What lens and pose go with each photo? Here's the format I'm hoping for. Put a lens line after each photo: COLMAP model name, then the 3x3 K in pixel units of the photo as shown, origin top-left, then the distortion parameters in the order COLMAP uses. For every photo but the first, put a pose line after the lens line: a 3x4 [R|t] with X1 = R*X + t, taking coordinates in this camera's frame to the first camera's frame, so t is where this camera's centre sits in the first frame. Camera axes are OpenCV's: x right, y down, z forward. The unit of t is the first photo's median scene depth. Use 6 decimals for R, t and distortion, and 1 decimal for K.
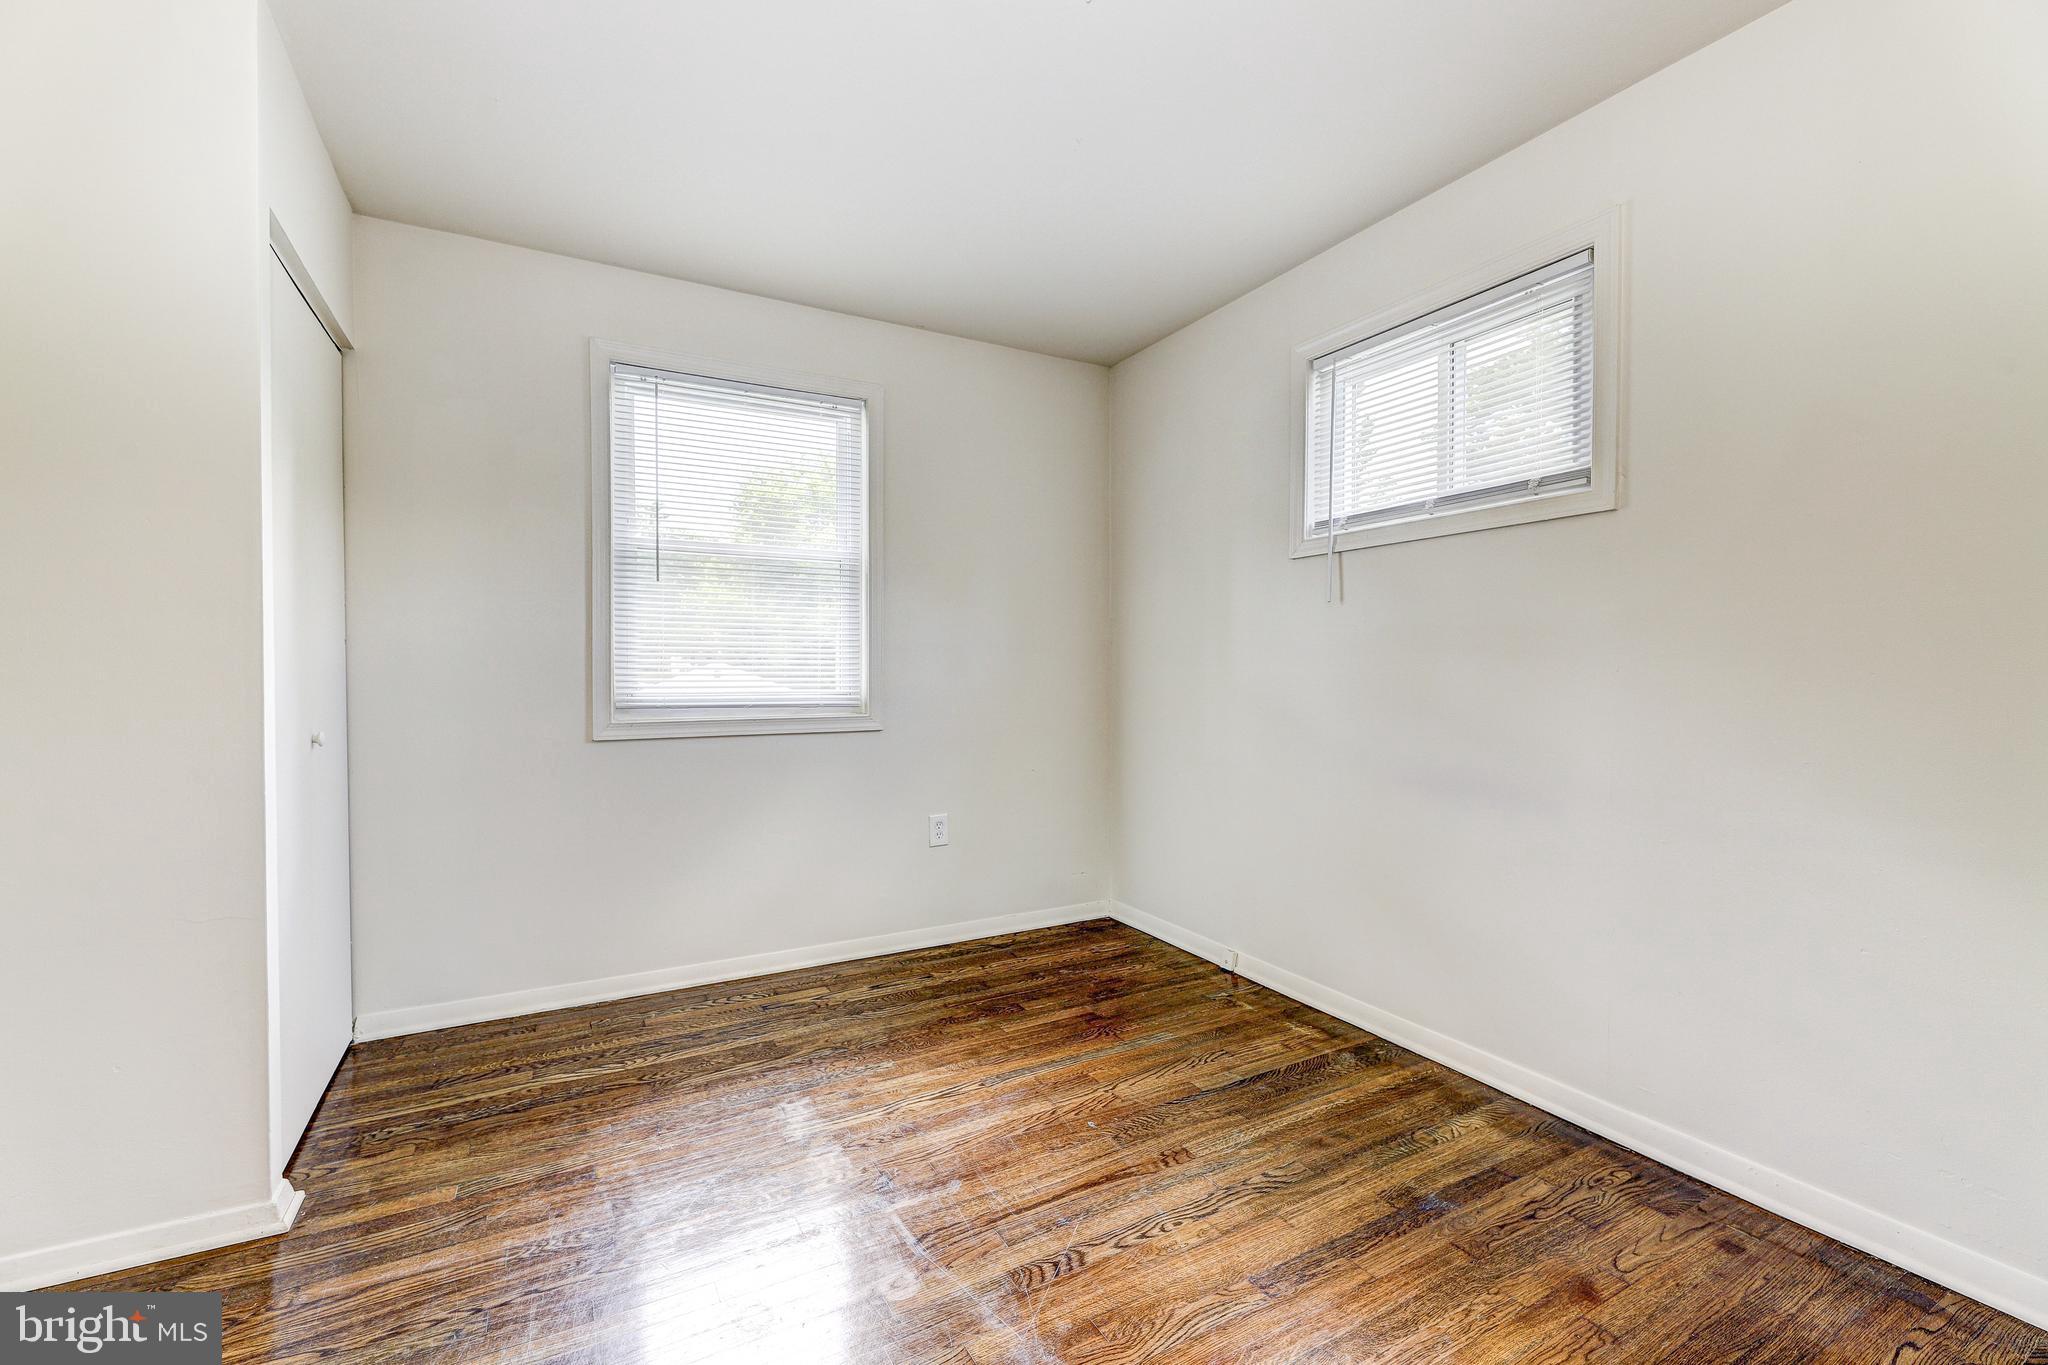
lens RADIAL K [[868.0, 0, 1018.7], [0, 868.0, 677.7], [0, 0, 1]] dist [-0.000948, -0.002653]
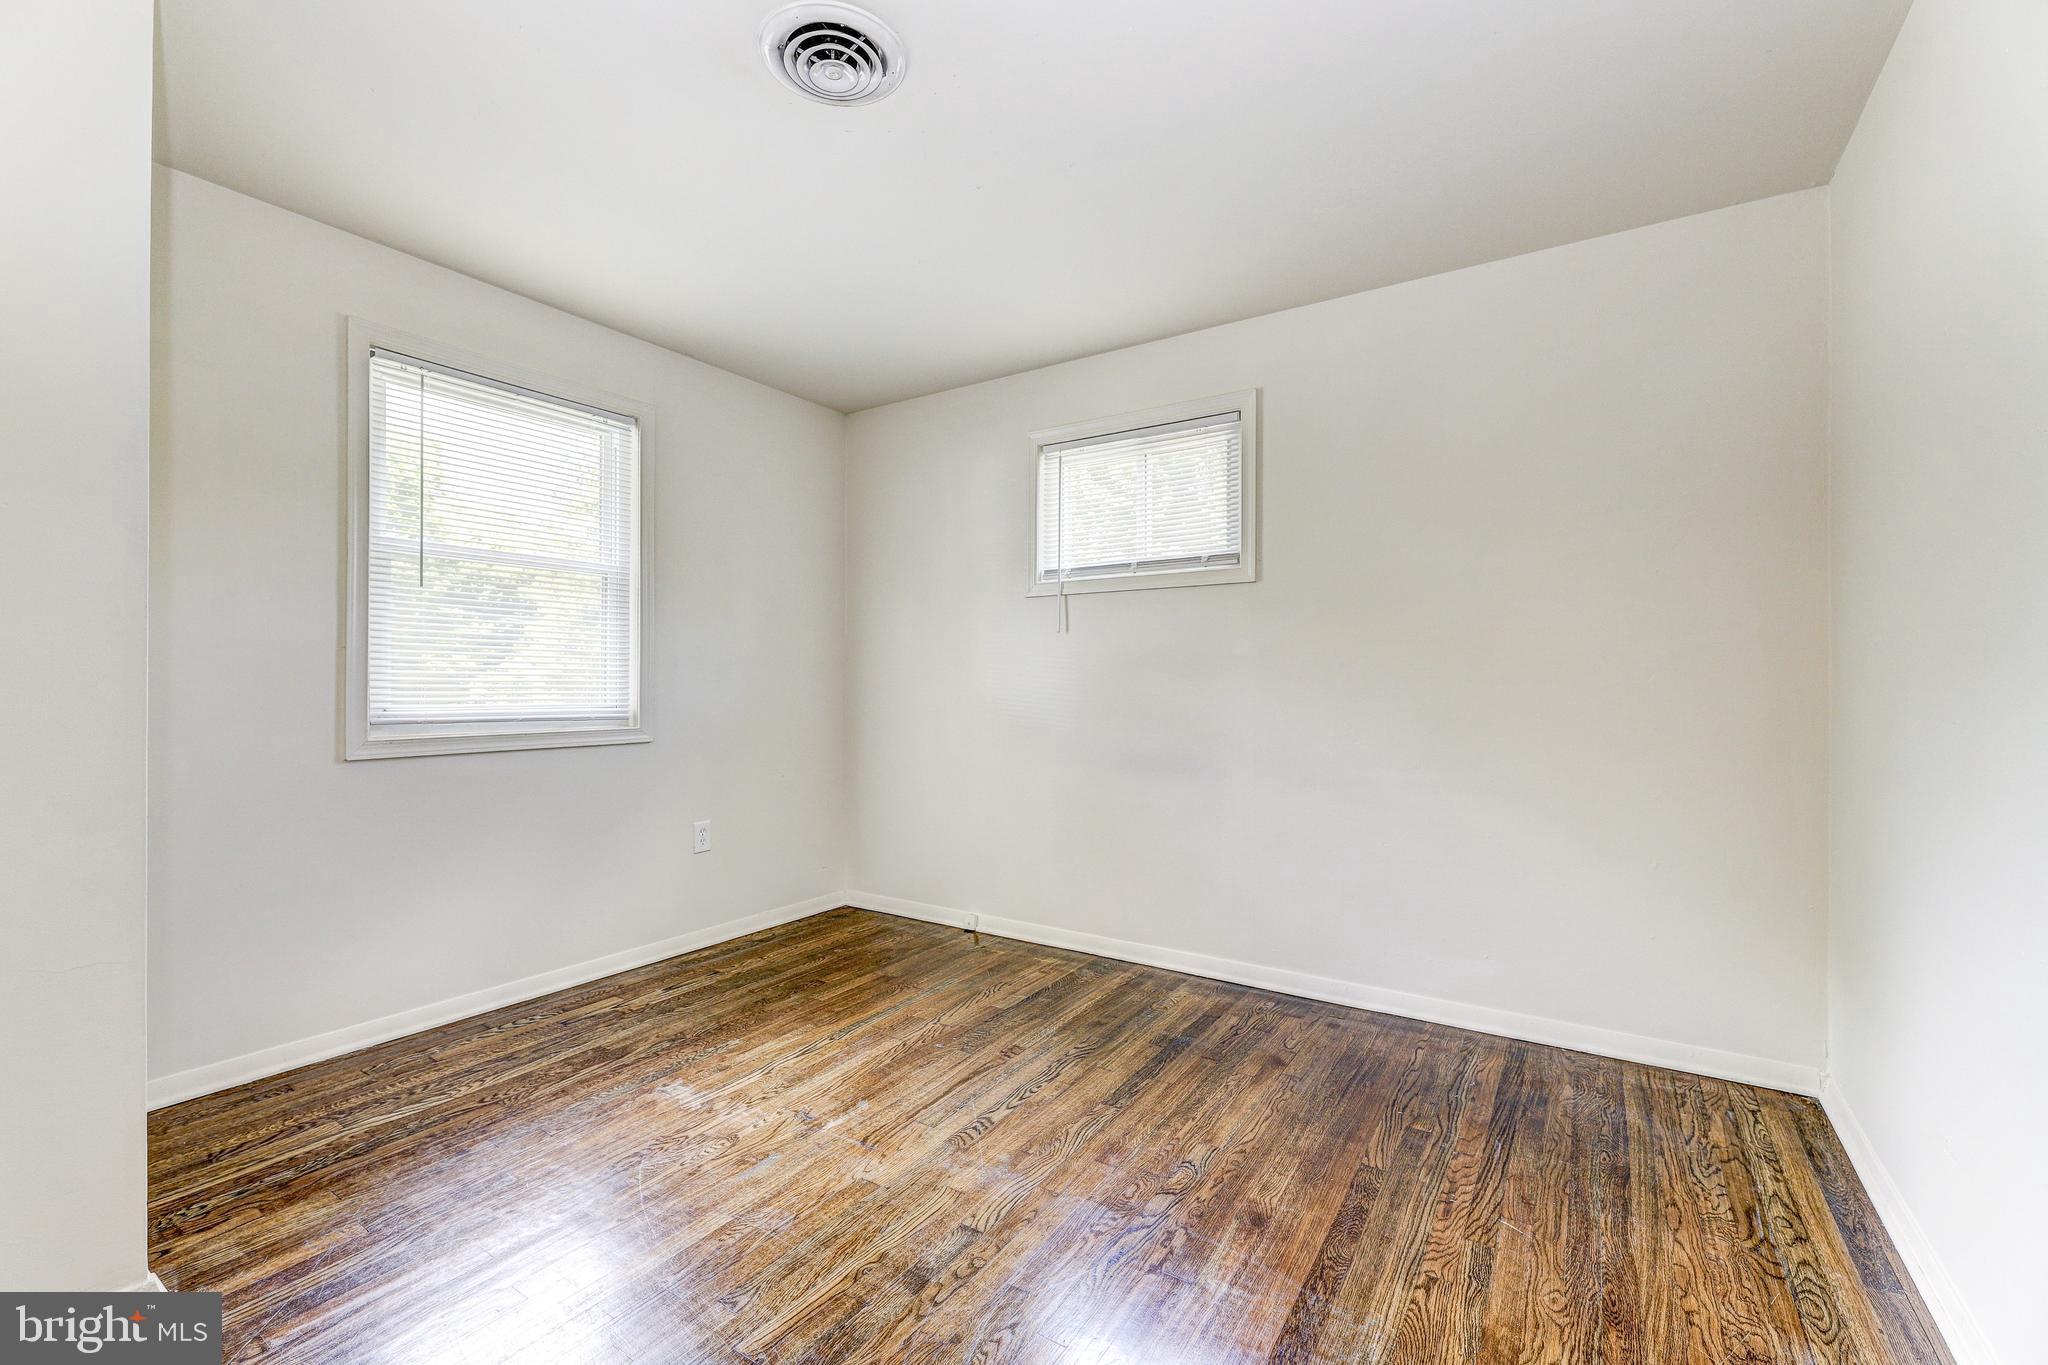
lens RADIAL K [[868.0, 0, 1026.4], [0, 868.0, 675.4], [0, 0, 1]] dist [-0.000948, -0.002653]
pose [[0.880649, 0.007158, 0.473715, -0.337400], [0.001966, 0.999822, -0.018763, 0.002759], [-0.473765, 0.017455, 0.880478, -0.145665]]
